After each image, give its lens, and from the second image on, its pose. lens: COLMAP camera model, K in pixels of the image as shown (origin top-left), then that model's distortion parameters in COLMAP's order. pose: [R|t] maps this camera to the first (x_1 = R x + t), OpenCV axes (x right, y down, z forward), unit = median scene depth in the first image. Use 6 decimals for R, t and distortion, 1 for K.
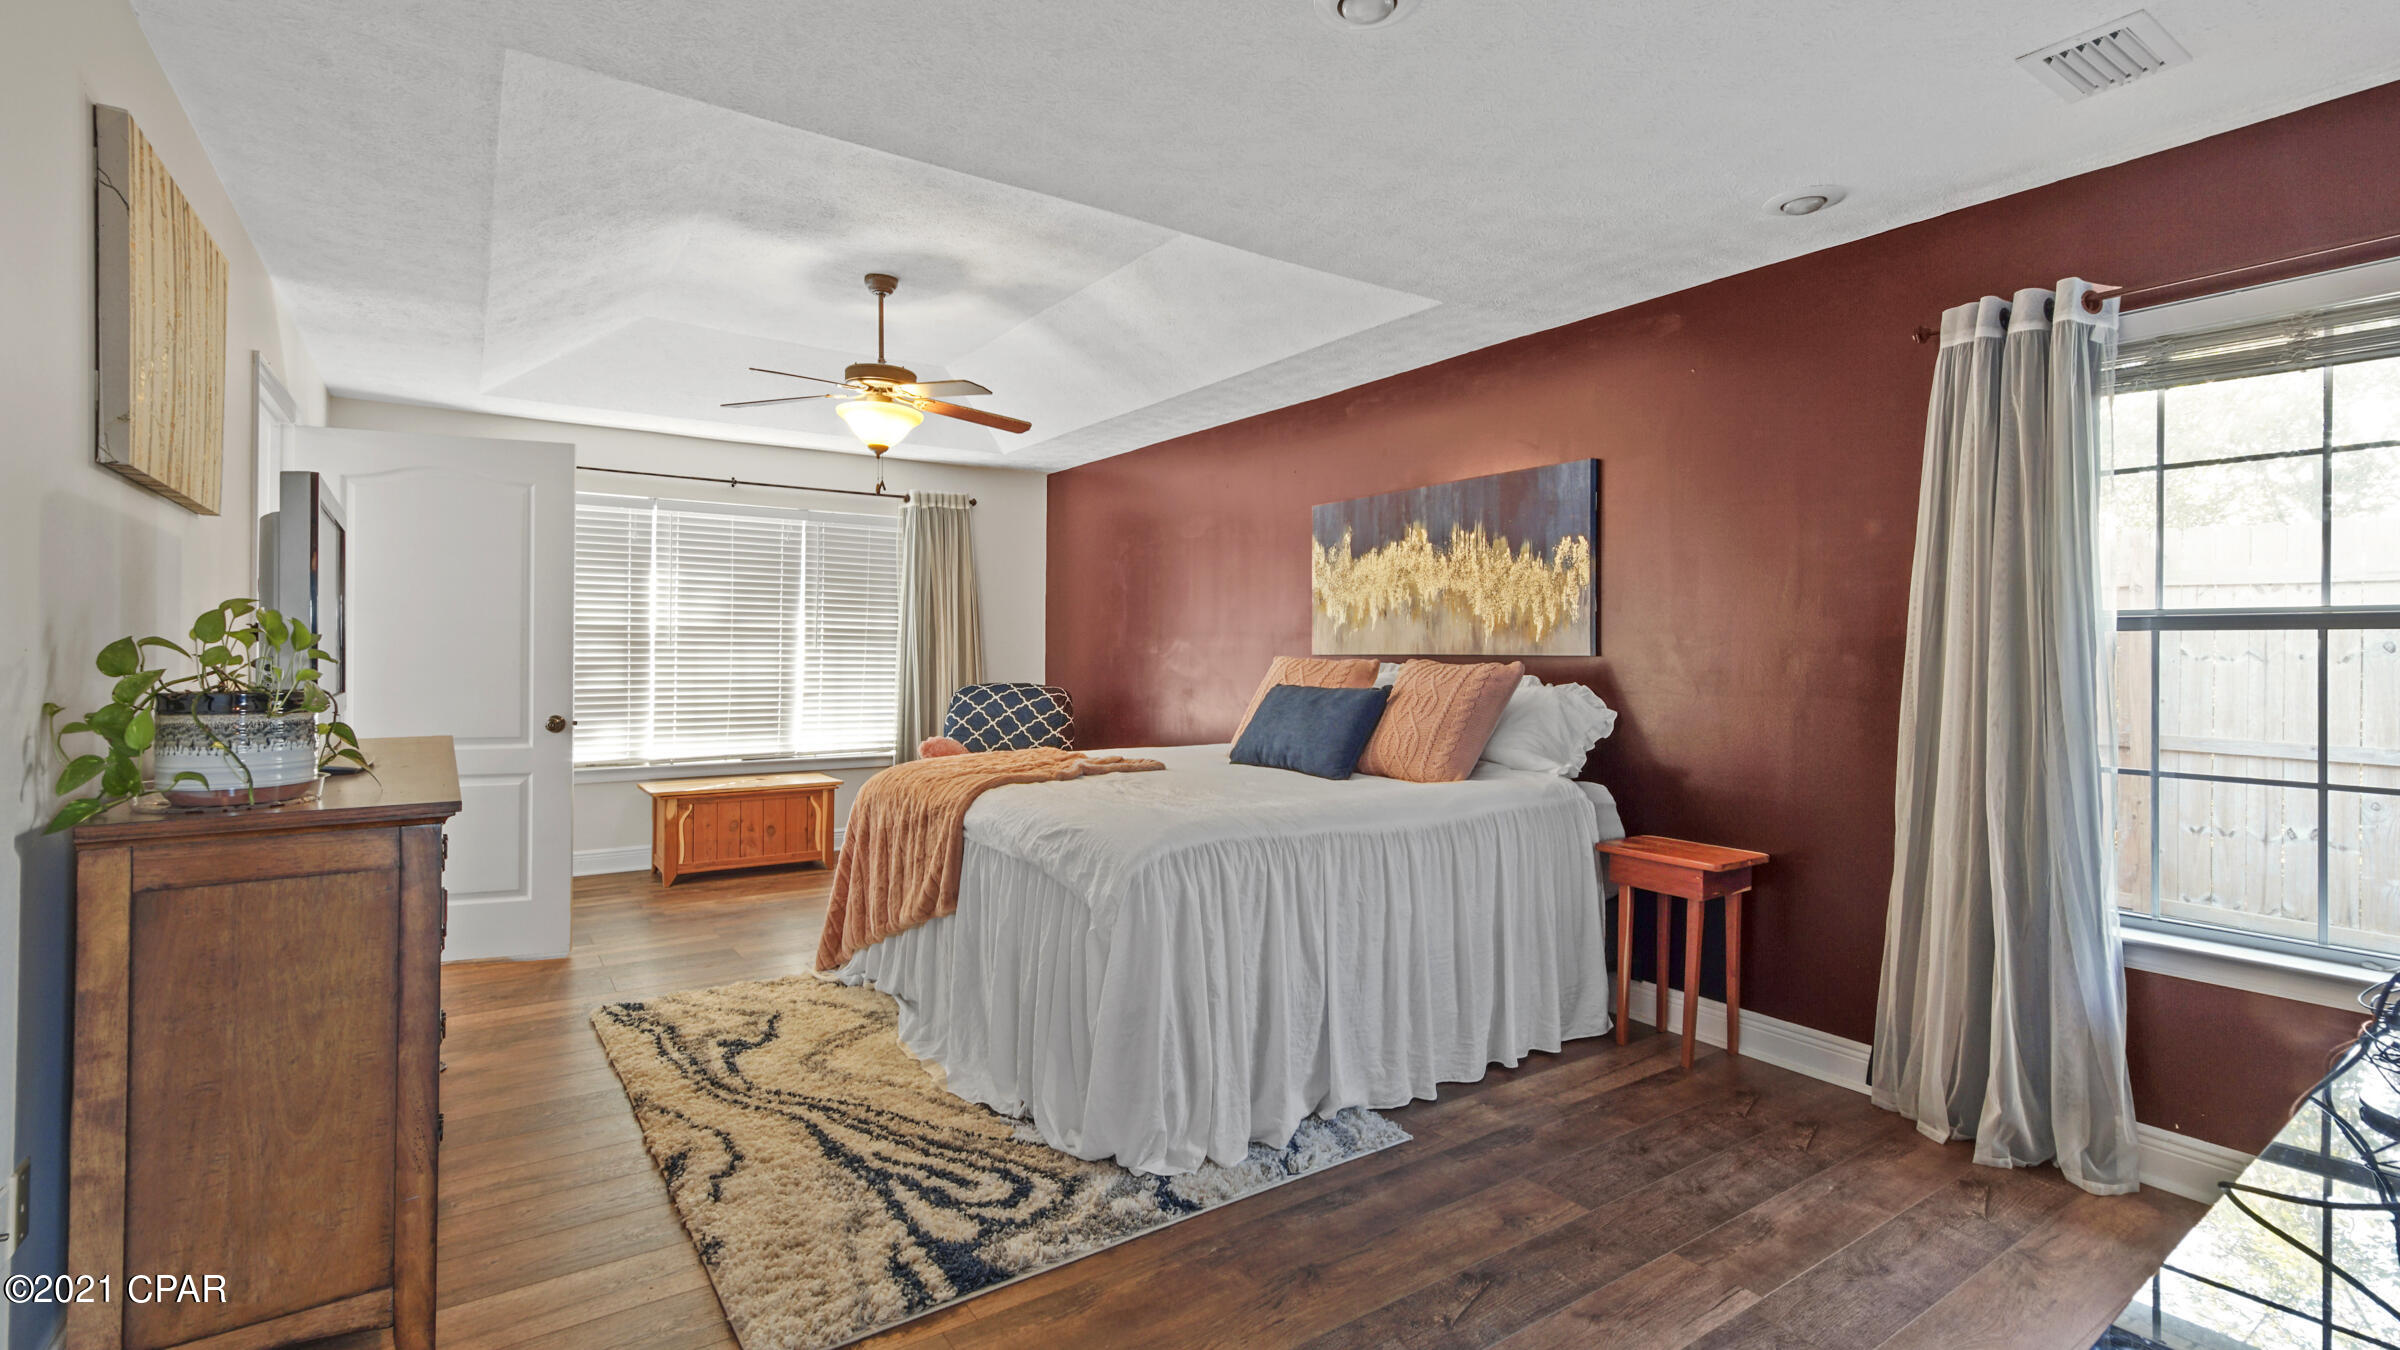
lens RADIAL K [[1061.5, 0, 1196.8], [0, 1061.5, 654.9], [0, 0, 1]] dist [-0.004548, -0.000306]
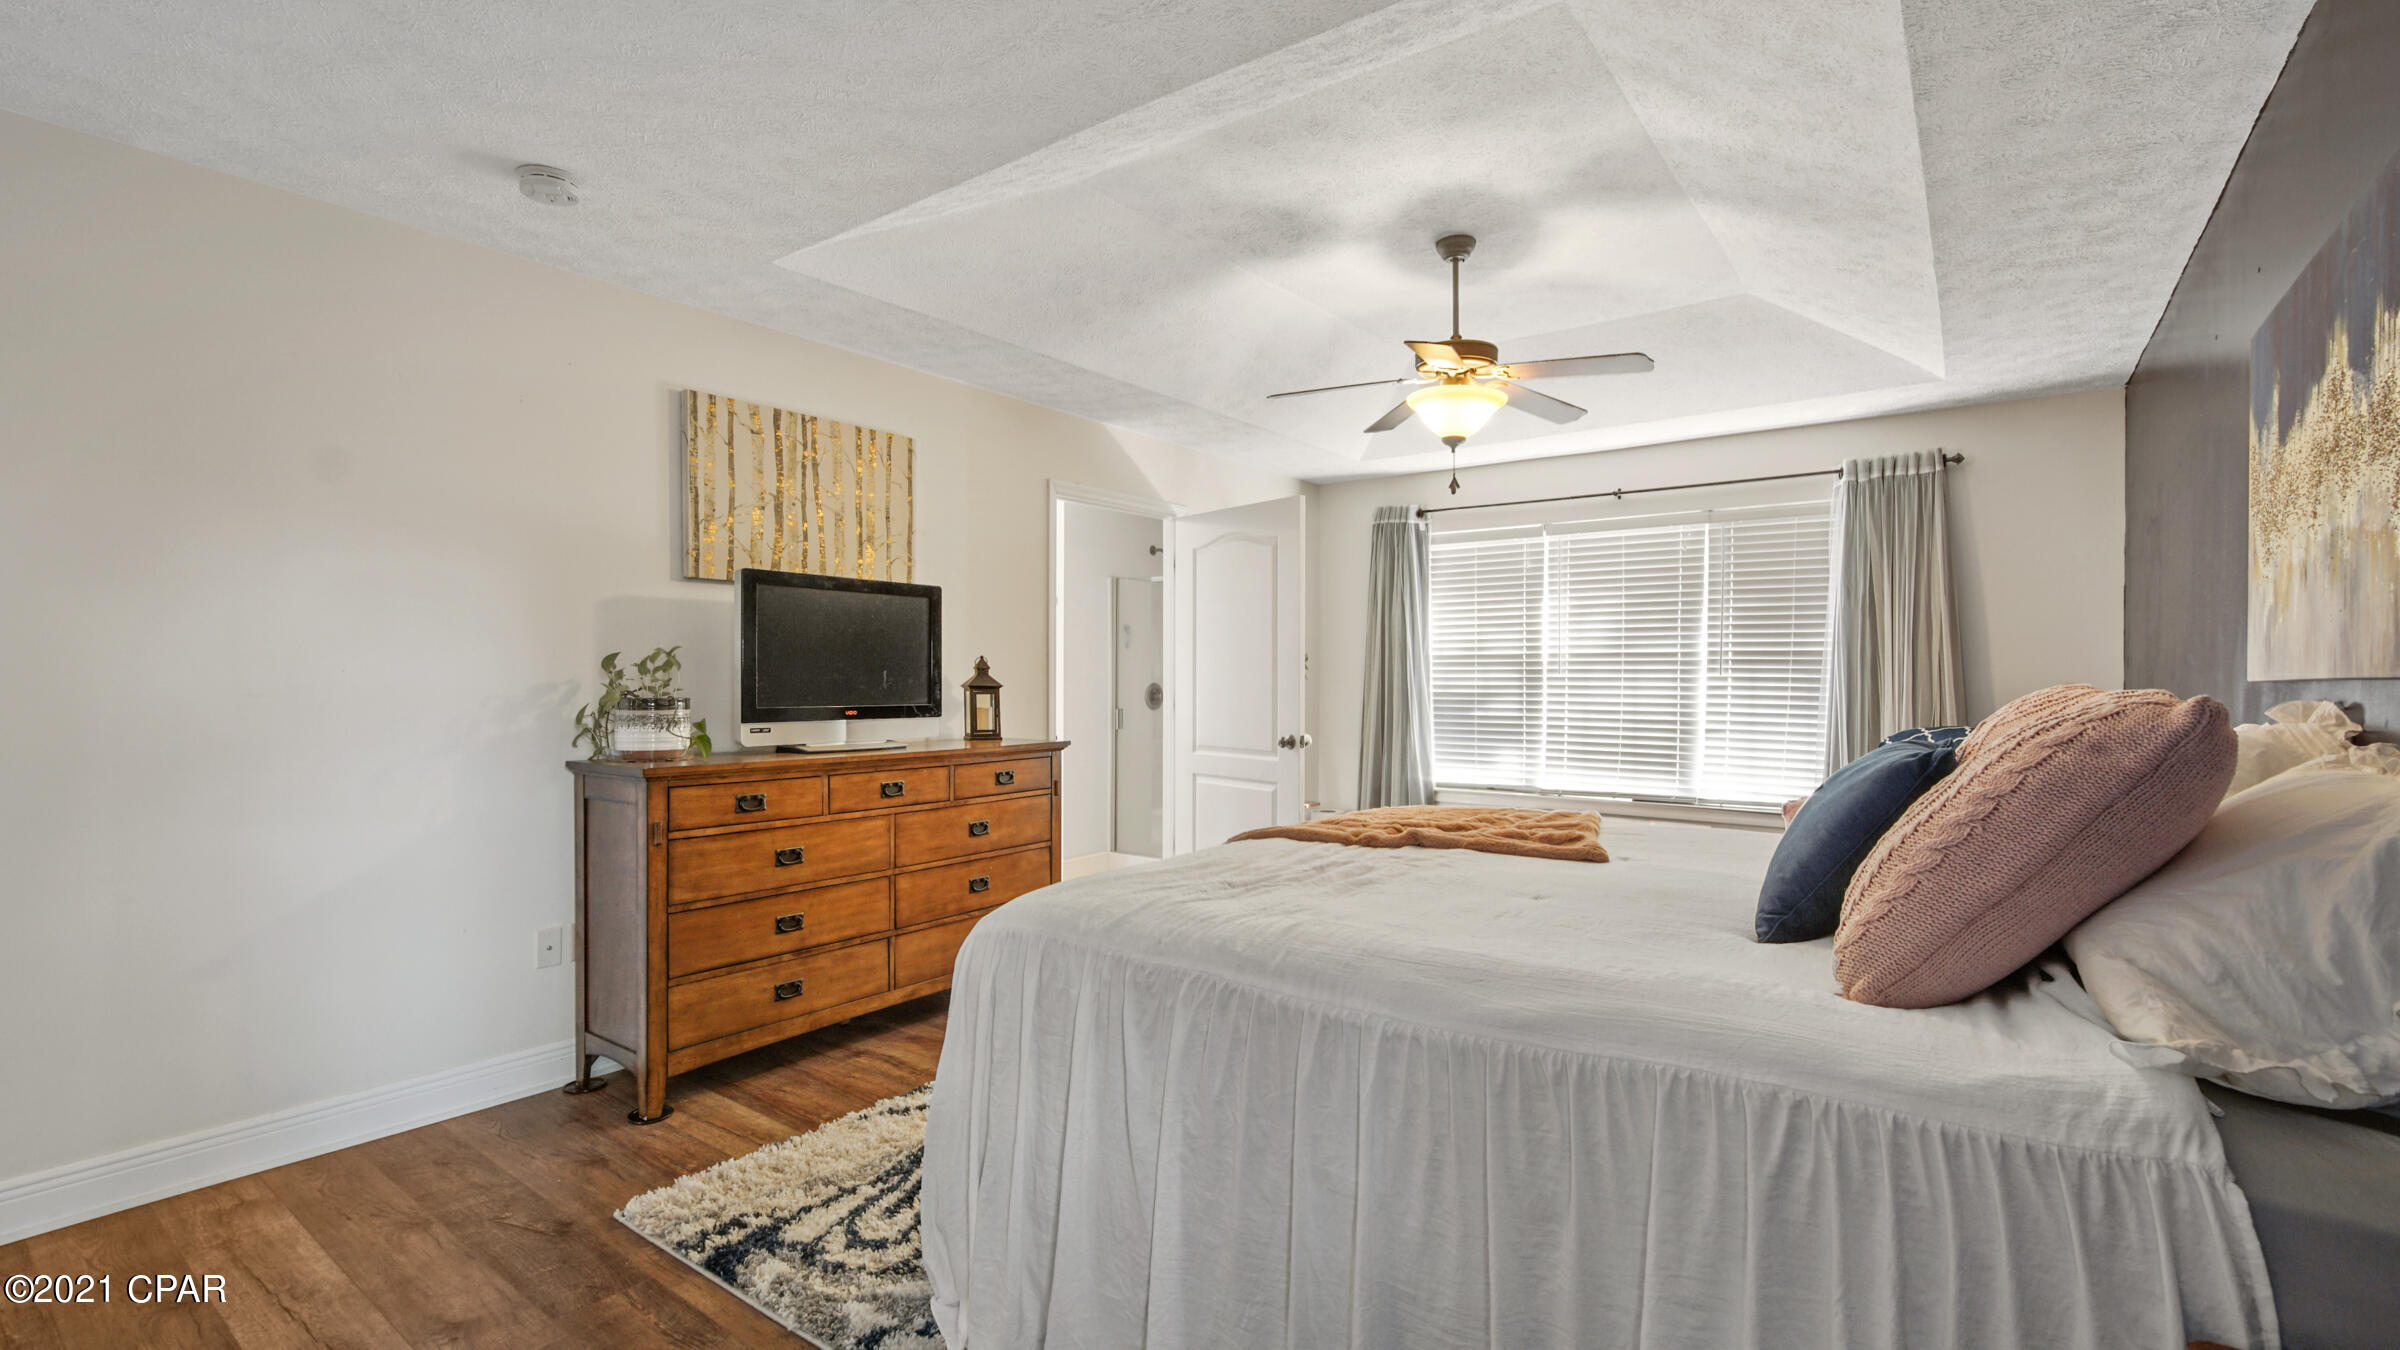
lens RADIAL K [[1061.5, 0, 1197.0], [0, 1061.5, 684.6], [0, 0, 1]] dist [-0.004548, -0.000306]
pose [[0.321783, -0.001528, -0.946812, 0.318877], [-0.003226, 0.999991, -0.002710, 0.004891], [0.946808, 0.003926, 0.321775, 0.376461]]
